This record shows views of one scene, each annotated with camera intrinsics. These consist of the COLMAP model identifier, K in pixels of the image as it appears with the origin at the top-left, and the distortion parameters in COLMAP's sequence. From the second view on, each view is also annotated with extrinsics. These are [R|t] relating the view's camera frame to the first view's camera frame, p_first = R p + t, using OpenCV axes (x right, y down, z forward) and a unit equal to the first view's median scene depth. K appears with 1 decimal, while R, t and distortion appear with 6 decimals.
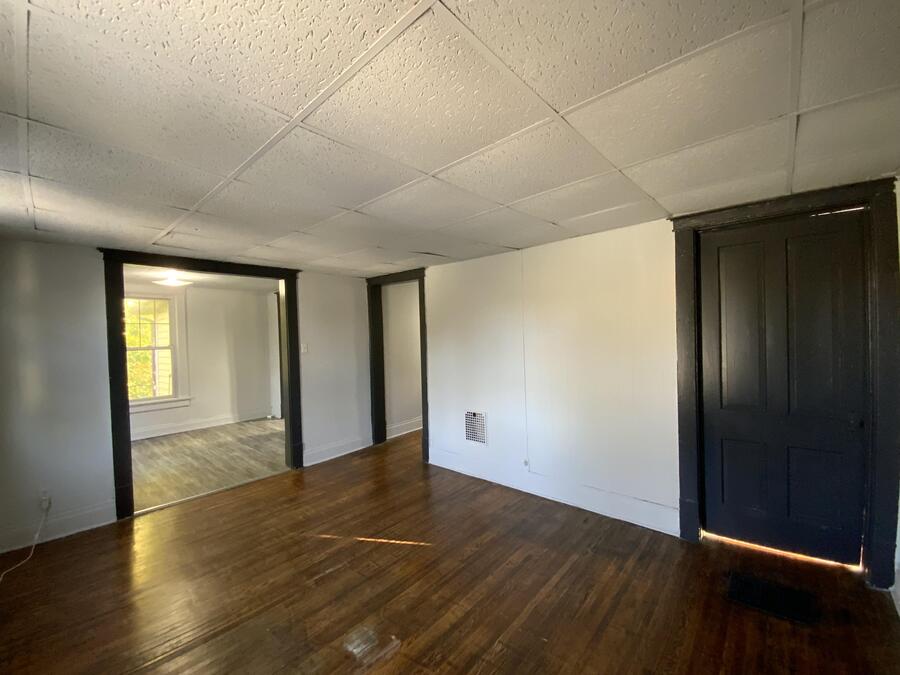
lens RADIAL K [[368.3, 0, 450.6], [0, 368.3, 338.9], [0, 0, 1]] dist [-0.019462, -0.000761]
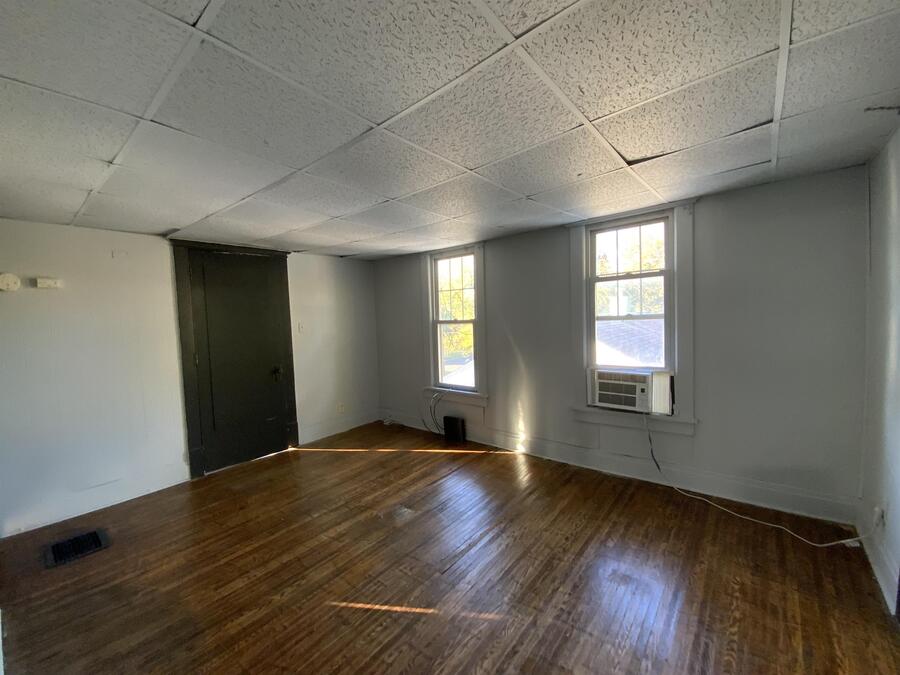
lens RADIAL K [[368.3, 0, 448.9], [0, 368.3, 335.6], [0, 0, 1]] dist [-0.019462, -0.000761]
pose [[-0.997775, 0.060924, -0.027076, -0.343406], [0.059125, 0.996267, 0.062895, 0.003677], [0.030807, 0.061154, -0.997653, 1.942290]]
